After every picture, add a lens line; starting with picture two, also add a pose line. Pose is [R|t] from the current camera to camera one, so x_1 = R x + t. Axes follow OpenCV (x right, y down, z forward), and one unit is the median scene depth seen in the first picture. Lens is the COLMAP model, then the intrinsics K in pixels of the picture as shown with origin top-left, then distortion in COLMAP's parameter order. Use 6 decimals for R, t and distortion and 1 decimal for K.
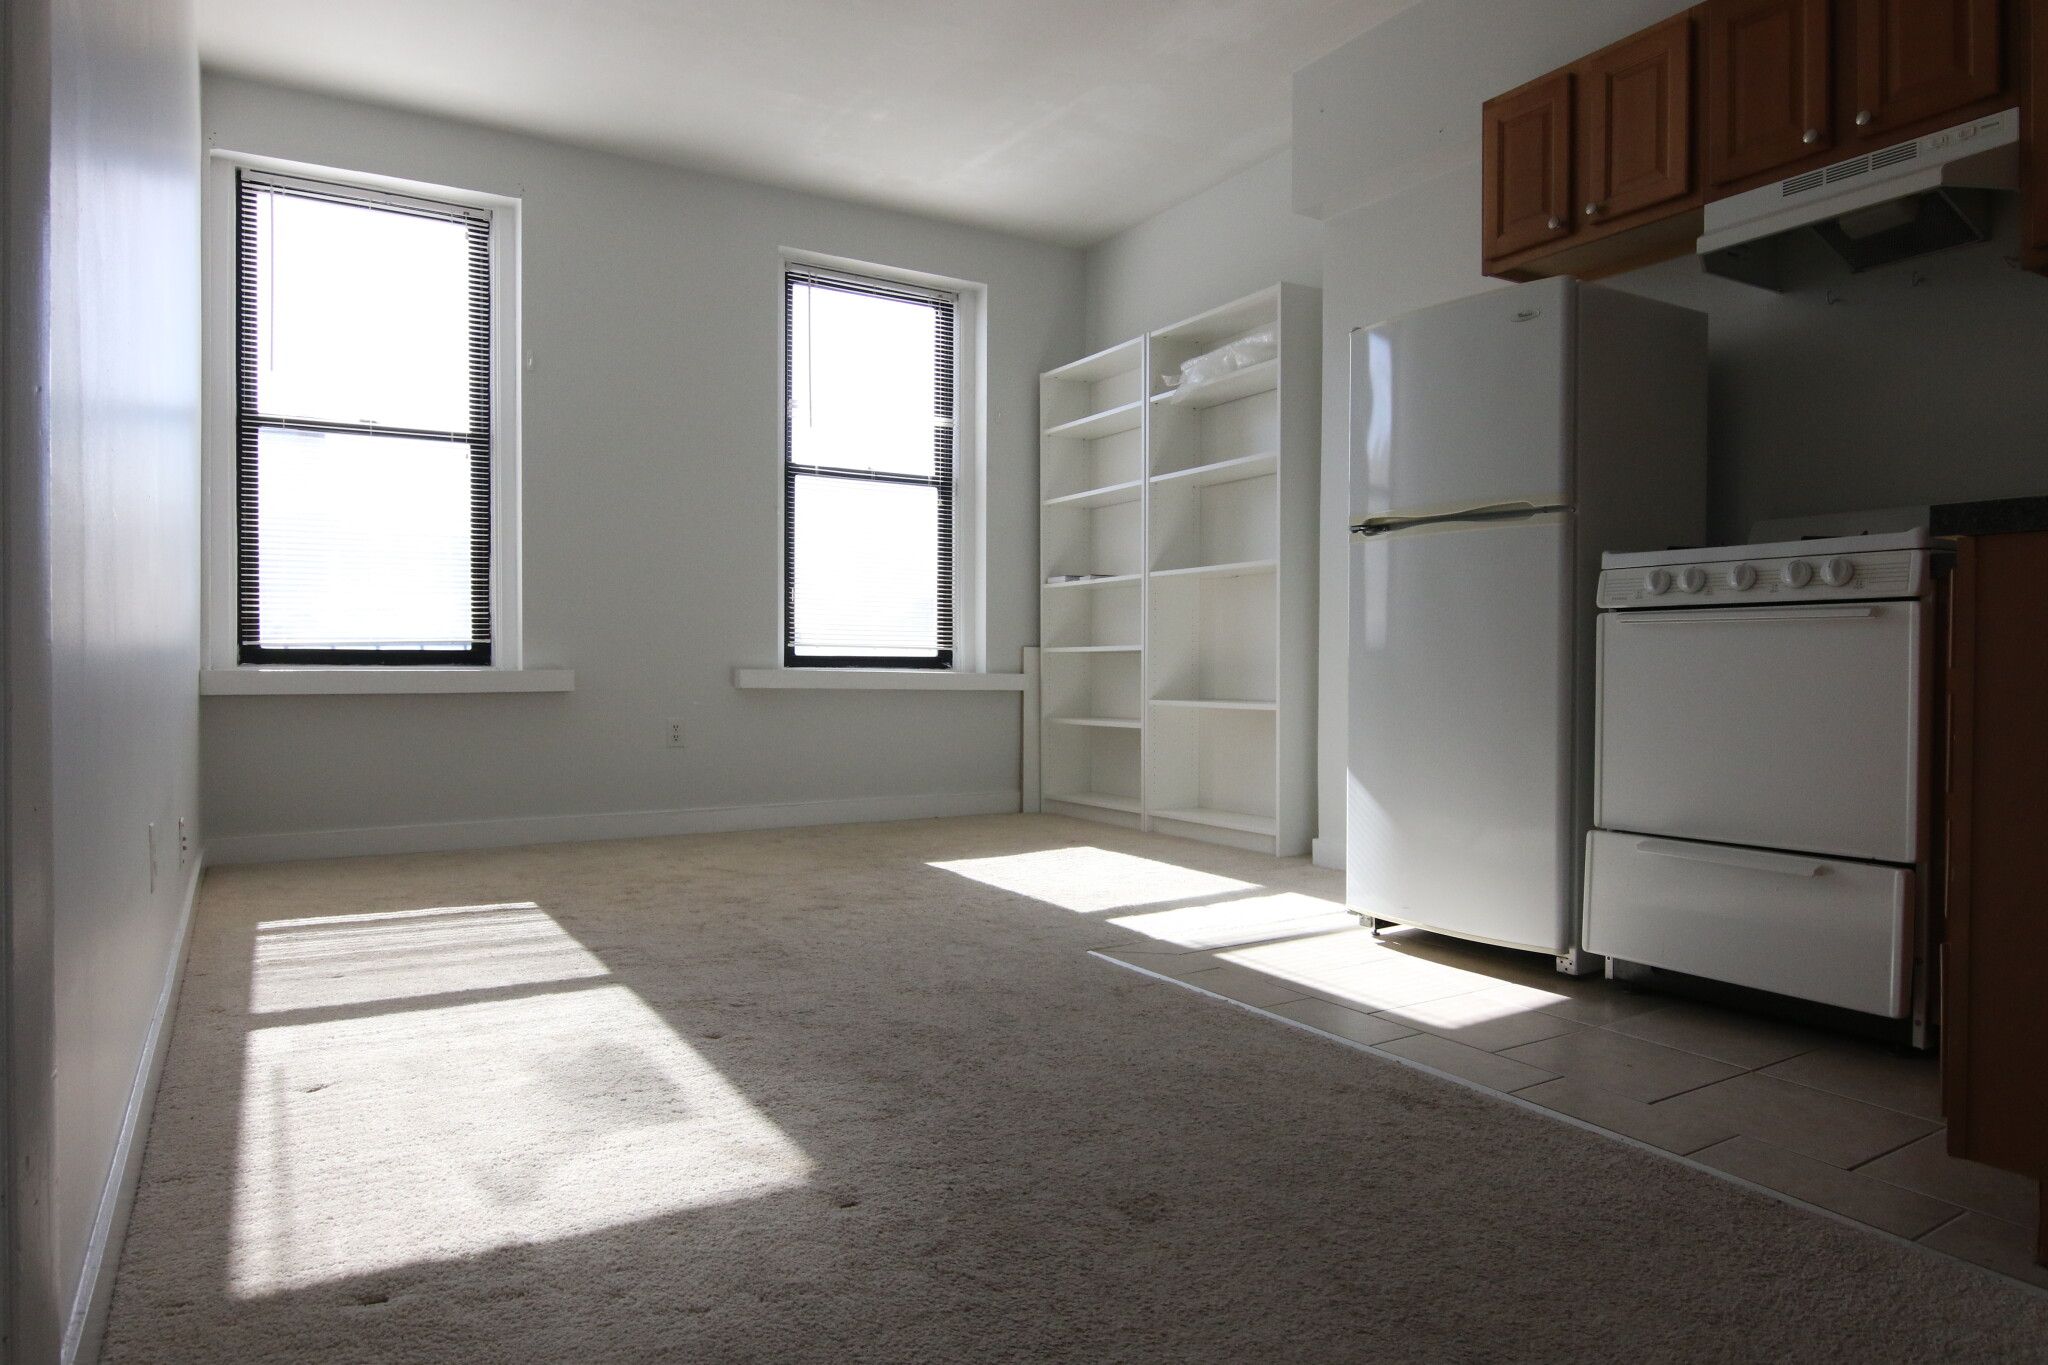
lens RADIAL K [[1263.5, 0, 1024.0], [0, 1263.5, 682.5], [0, 0, 1]] dist [0.003135, -0.013906]
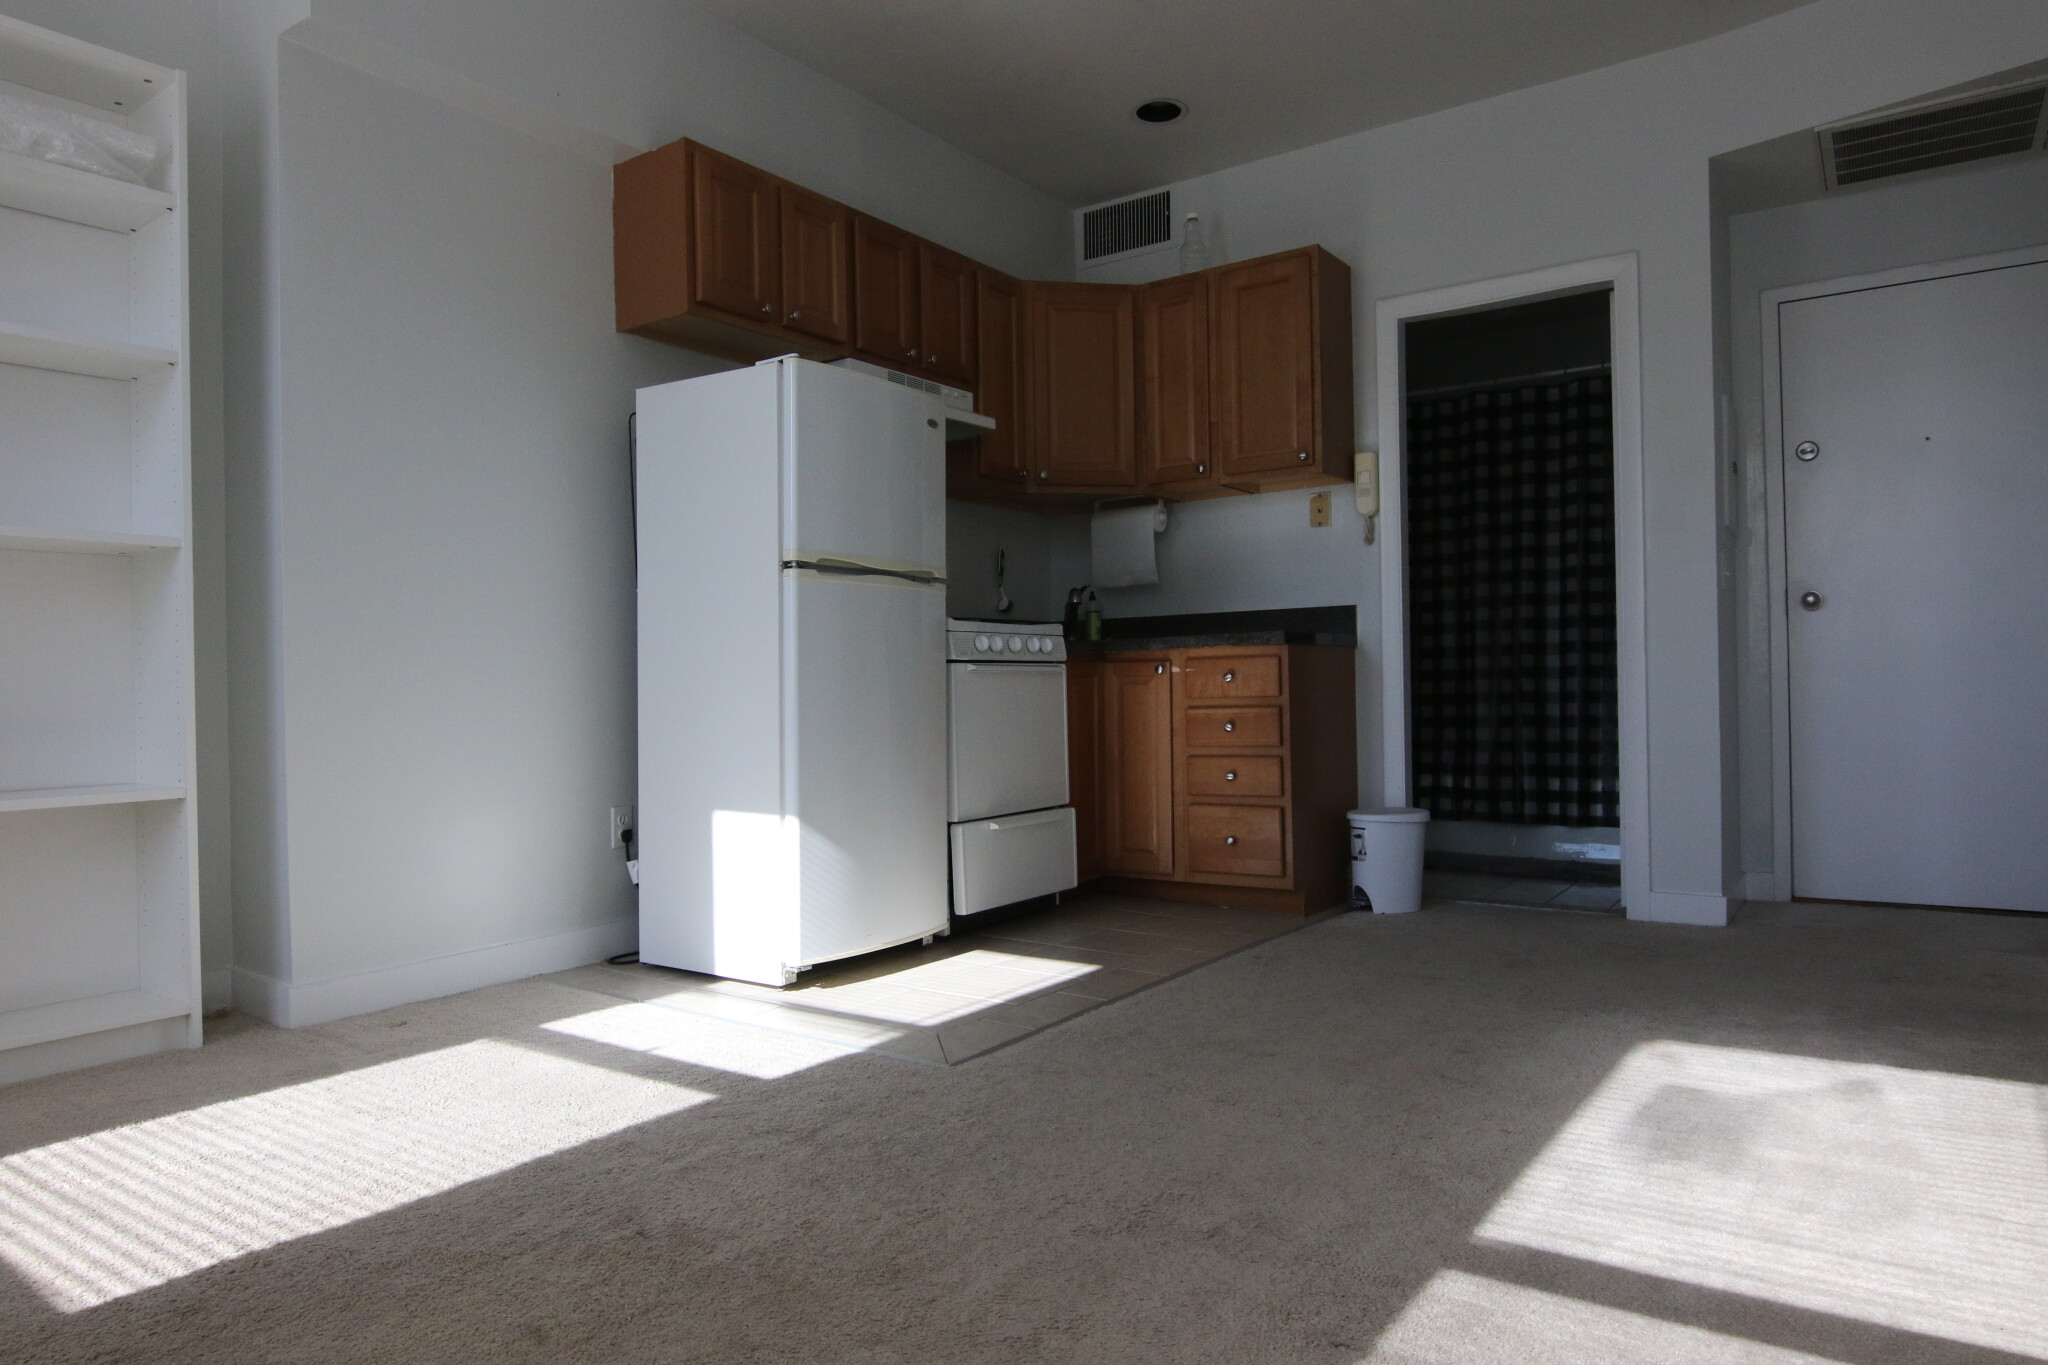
lens RADIAL K [[1263.5, 0, 1024.0], [0, 1263.5, 682.5], [0, 0, 1]] dist [0.003135, -0.013906]
pose [[-0.394161, 0.009107, 0.918996, -0.845741], [0.030818, 0.999520, 0.003313, -0.038063], [-0.918524, 0.029627, -0.394253, 1.526621]]
